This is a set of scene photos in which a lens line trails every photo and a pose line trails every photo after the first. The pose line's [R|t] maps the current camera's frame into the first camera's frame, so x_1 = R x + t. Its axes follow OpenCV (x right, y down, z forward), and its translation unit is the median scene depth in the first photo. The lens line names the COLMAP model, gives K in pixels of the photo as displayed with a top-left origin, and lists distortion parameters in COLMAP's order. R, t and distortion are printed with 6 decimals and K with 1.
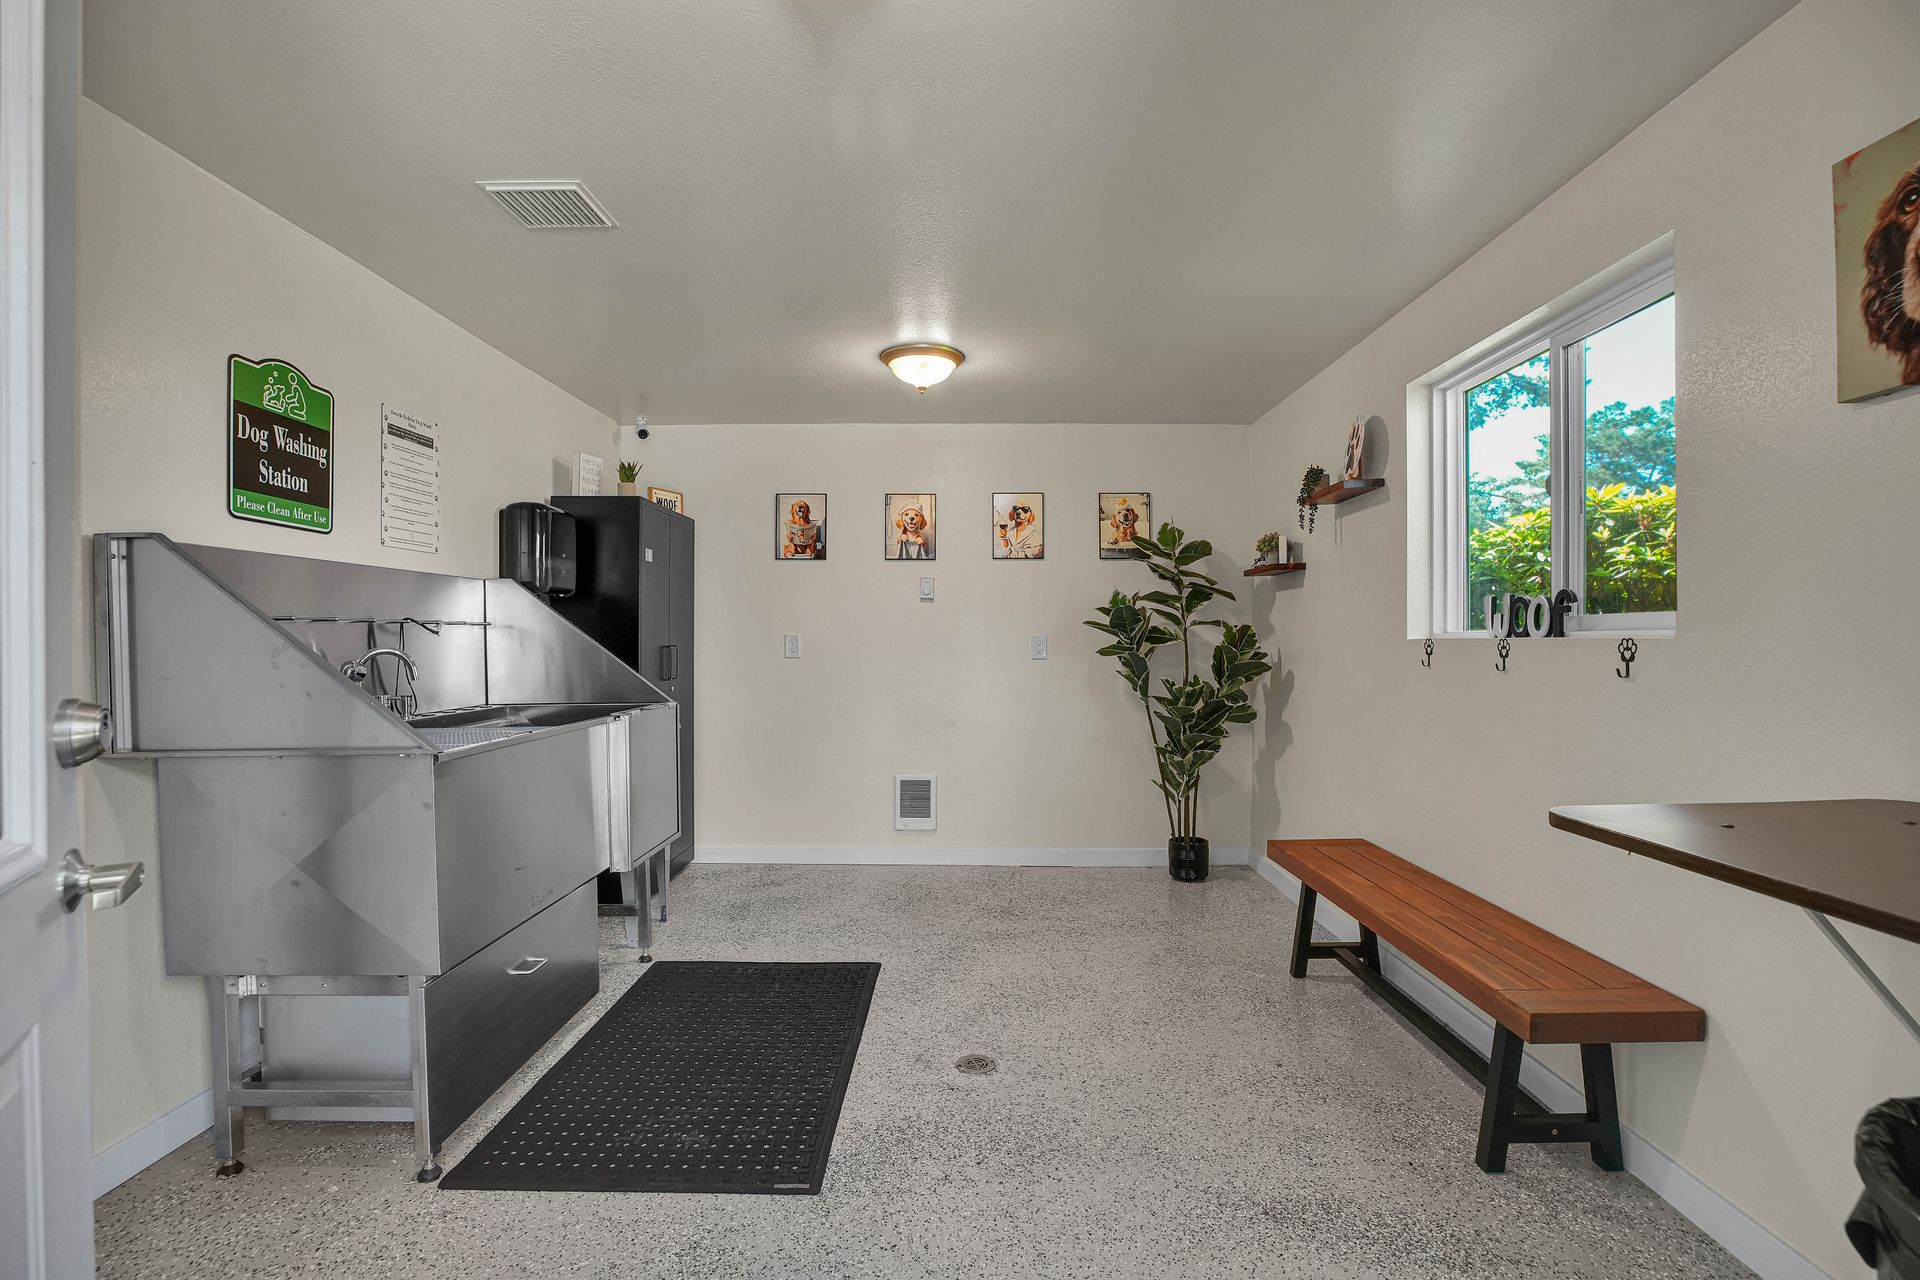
lens RADIAL K [[914.2, 0, 960.0], [0, 914.2, 640.0], [0, 0, 1]] dist [-0.030109, -0.000241]
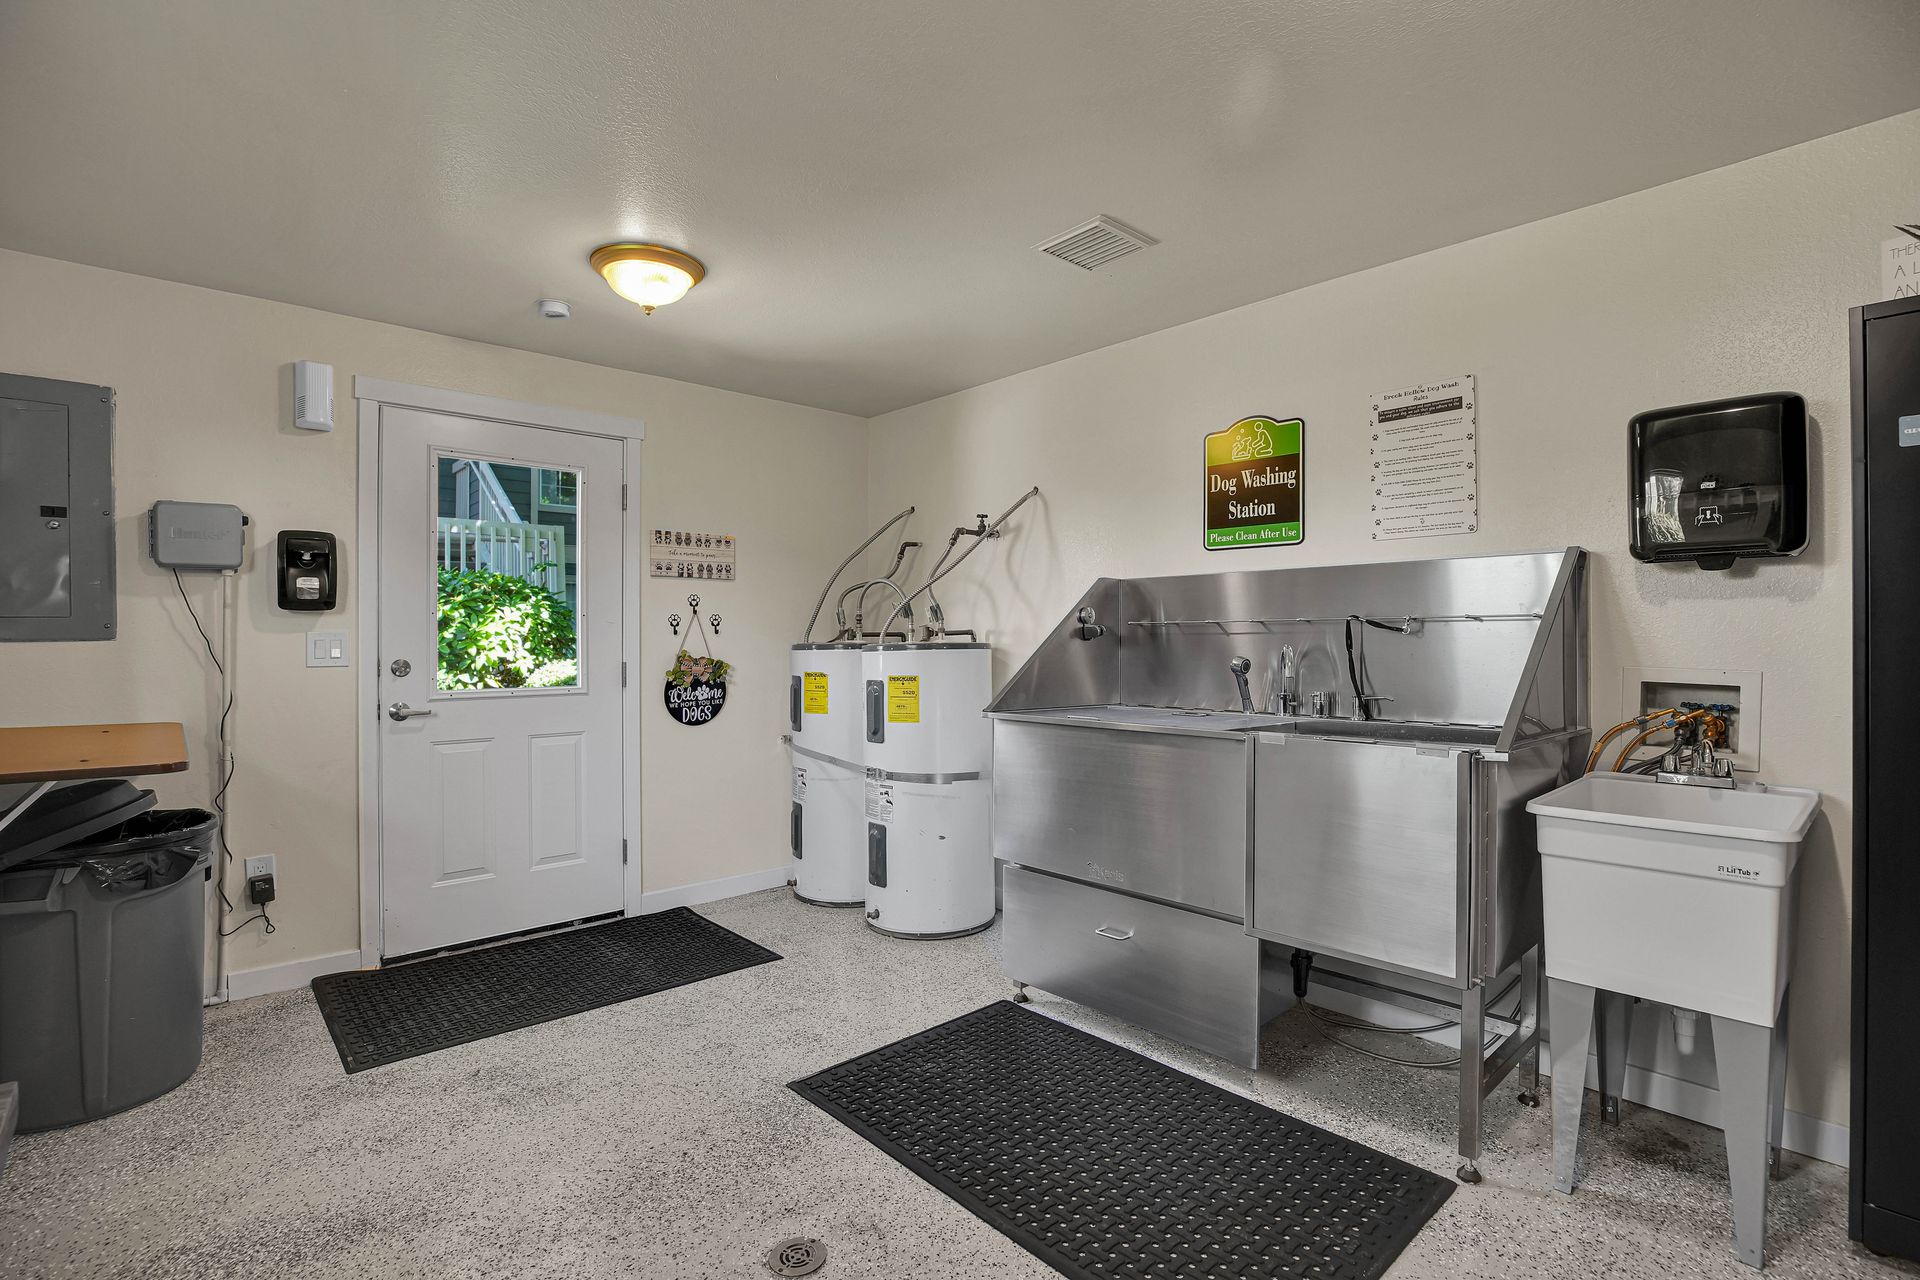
lens RADIAL K [[914.2, 0, 960.0], [0, 914.2, 640.0], [0, 0, 1]] dist [-0.030109, -0.000241]
pose [[-0.740476, -0.001460, -0.672082, 0.394418], [-0.002051, 0.999998, 0.000088, 0.002970], [0.672080, 0.001444, -0.740477, 1.630274]]
